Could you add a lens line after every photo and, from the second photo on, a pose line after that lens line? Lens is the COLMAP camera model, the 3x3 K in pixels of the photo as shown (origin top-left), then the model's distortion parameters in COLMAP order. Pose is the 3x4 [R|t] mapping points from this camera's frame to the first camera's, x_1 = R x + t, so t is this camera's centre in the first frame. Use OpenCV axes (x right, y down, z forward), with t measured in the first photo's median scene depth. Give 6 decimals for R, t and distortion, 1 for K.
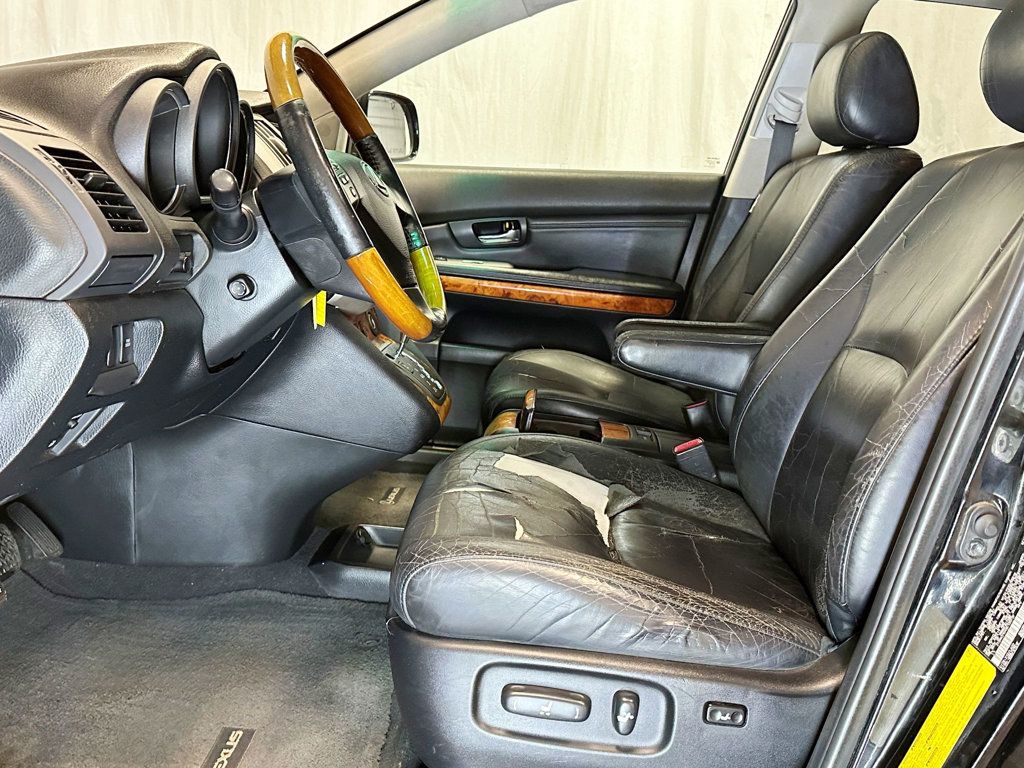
lens RADIAL K [[954.1, 0, 512.0], [0, 954.1, 384.0], [0, 0, 1]] dist [0.148283, -0.304563]
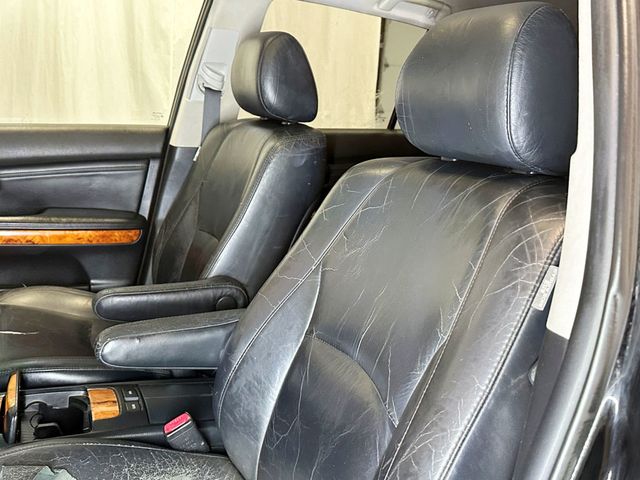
lens RADIAL K [[596.3, 0, 320.0], [0, 596.3, 240.0], [0, 0, 1]] dist [0.148283, -0.304563]
pose [[0.887703, -0.112405, 0.446485, 0.027995], [0.082206, 0.992853, 0.086514, -0.123477], [-0.453018, -0.040096, 0.890599, 0.206435]]
